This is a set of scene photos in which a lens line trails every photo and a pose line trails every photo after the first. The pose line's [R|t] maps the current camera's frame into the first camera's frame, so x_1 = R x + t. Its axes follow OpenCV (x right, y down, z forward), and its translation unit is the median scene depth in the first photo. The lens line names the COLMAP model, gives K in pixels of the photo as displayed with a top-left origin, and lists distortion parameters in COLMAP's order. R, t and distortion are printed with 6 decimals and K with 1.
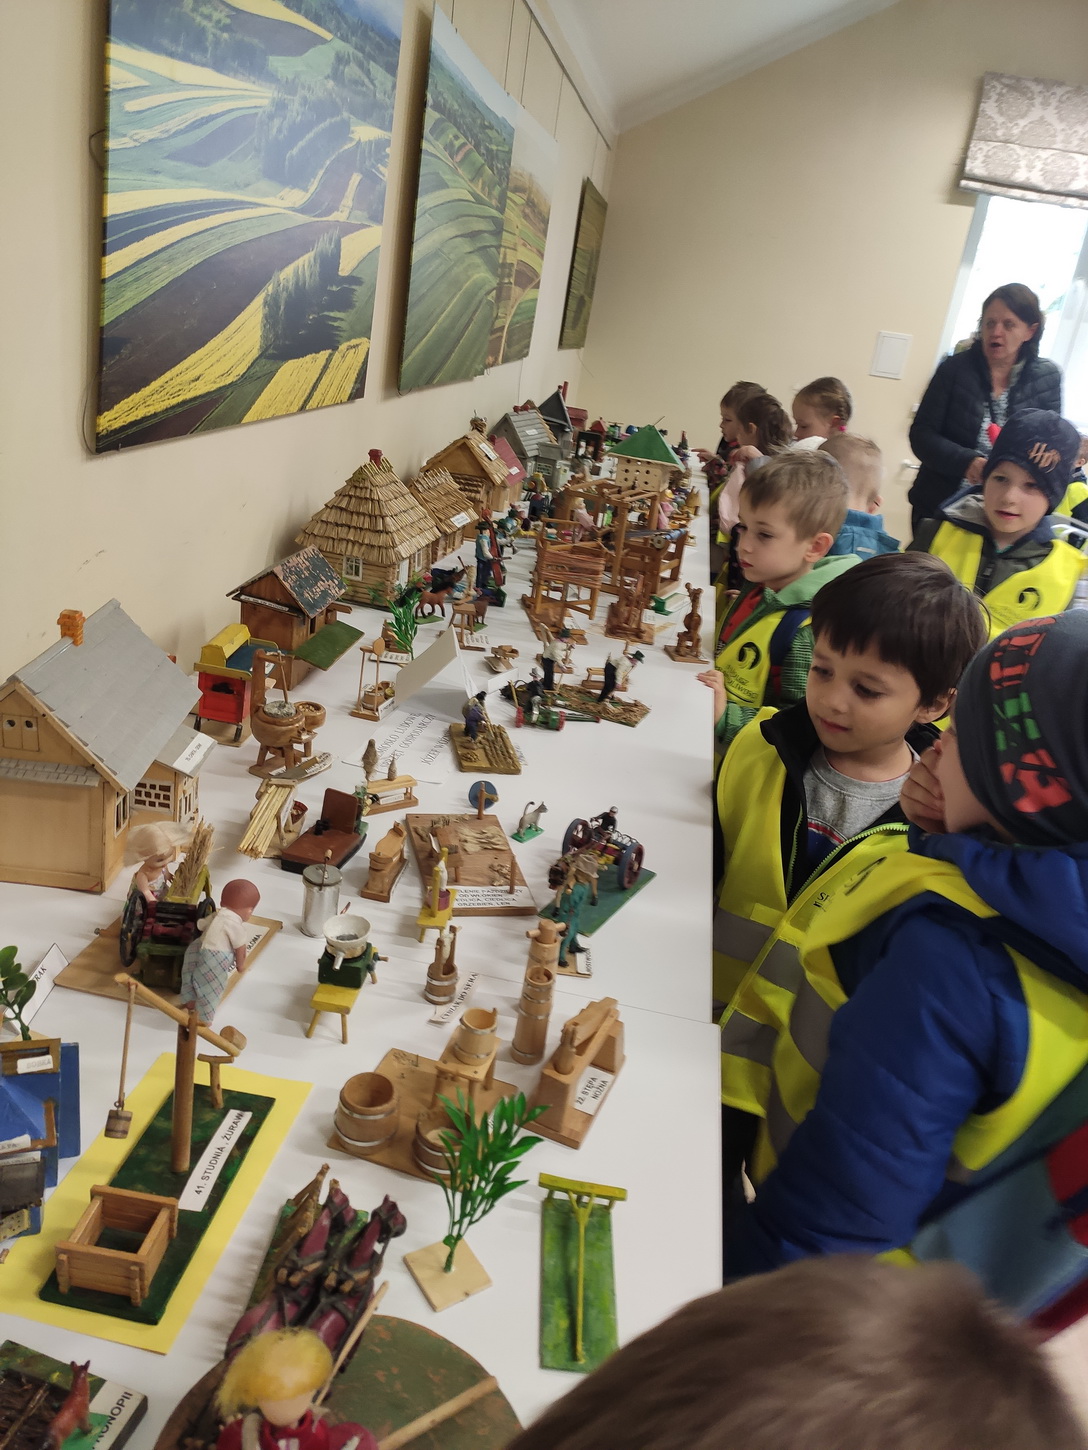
lens RADIAL K [[1091.3, 0, 519.3], [0, 1091.3, 728.9], [0, 0, 1]] dist [0.046486, -0.070026]
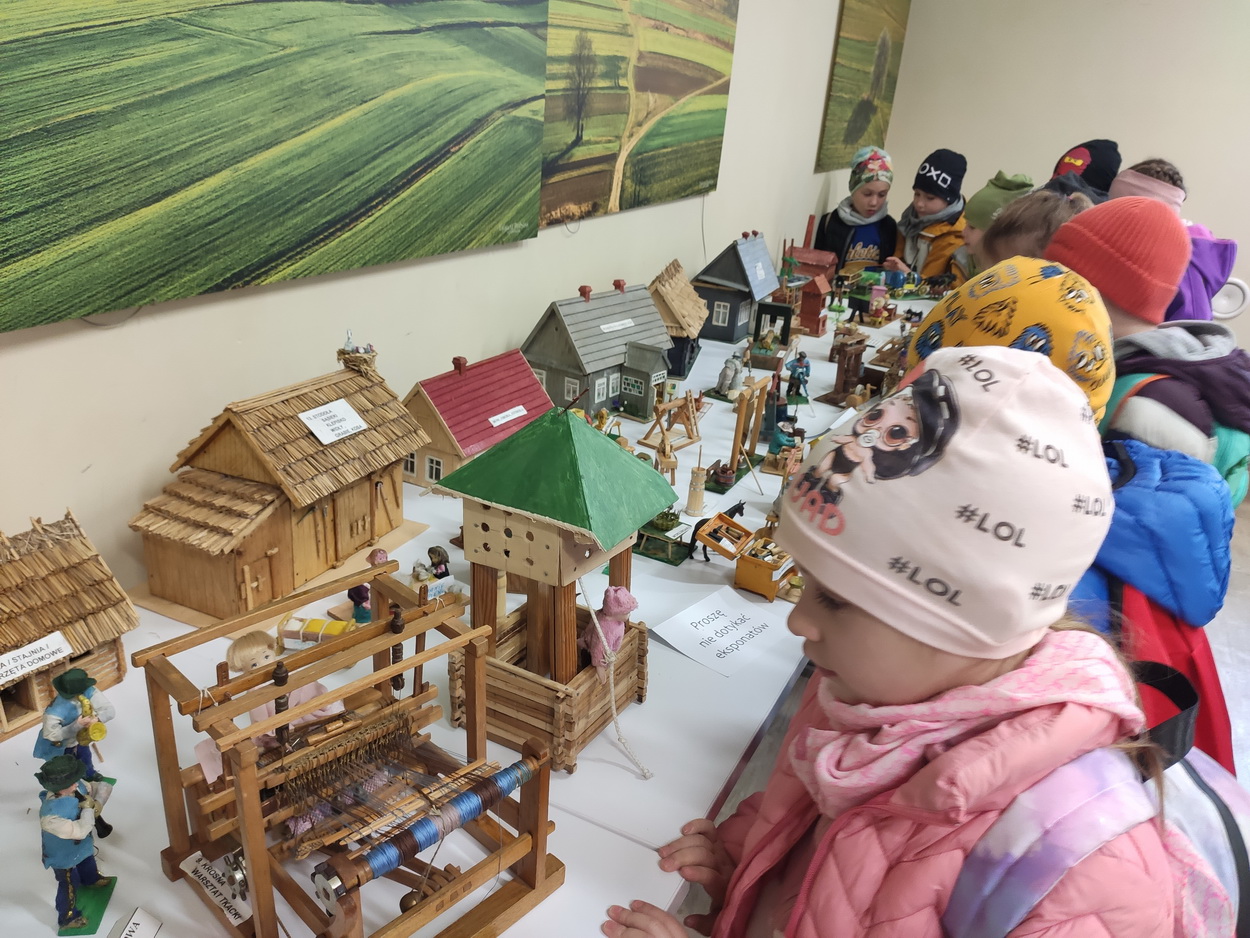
lens RADIAL K [[940.8, 0, 598.3], [0, 940.8, 468.6], [0, 0, 1]] dist [0.046486, -0.070026]
pose [[0.945224, 0.043894, -0.323459, 0.158850], [-0.051928, 0.998519, -0.016245, -0.166009], [0.322266, 0.032152, 0.946103, 0.457013]]
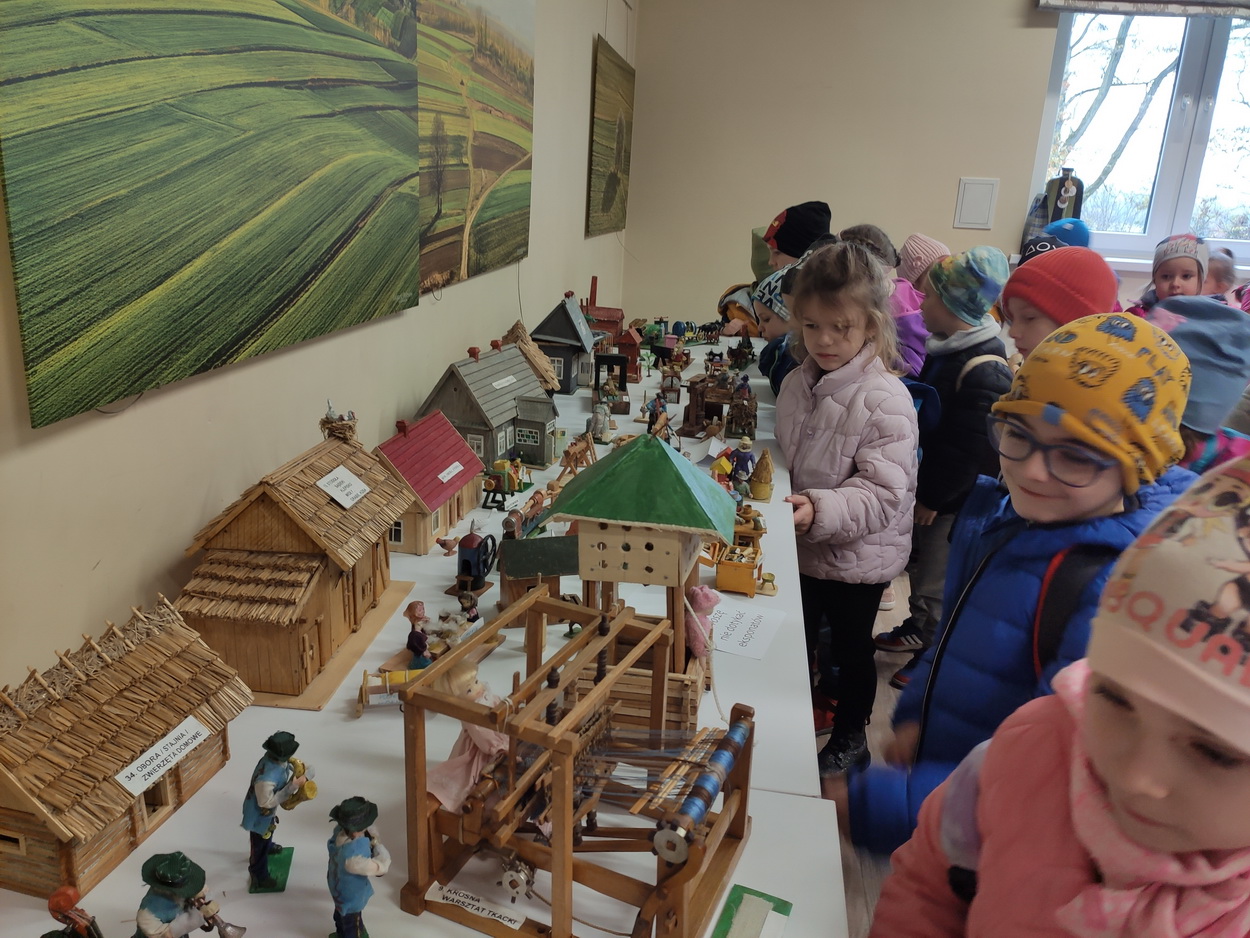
lens RADIAL K [[940.8, 0, 603.4], [0, 940.8, 467.4], [0, 0, 1]] dist [0.046486, -0.070026]
pose [[0.995250, -0.092913, -0.029062, 0.073881], [0.090269, 0.992546, -0.081881, -0.154946], [0.036453, 0.078869, 0.996218, 0.410311]]
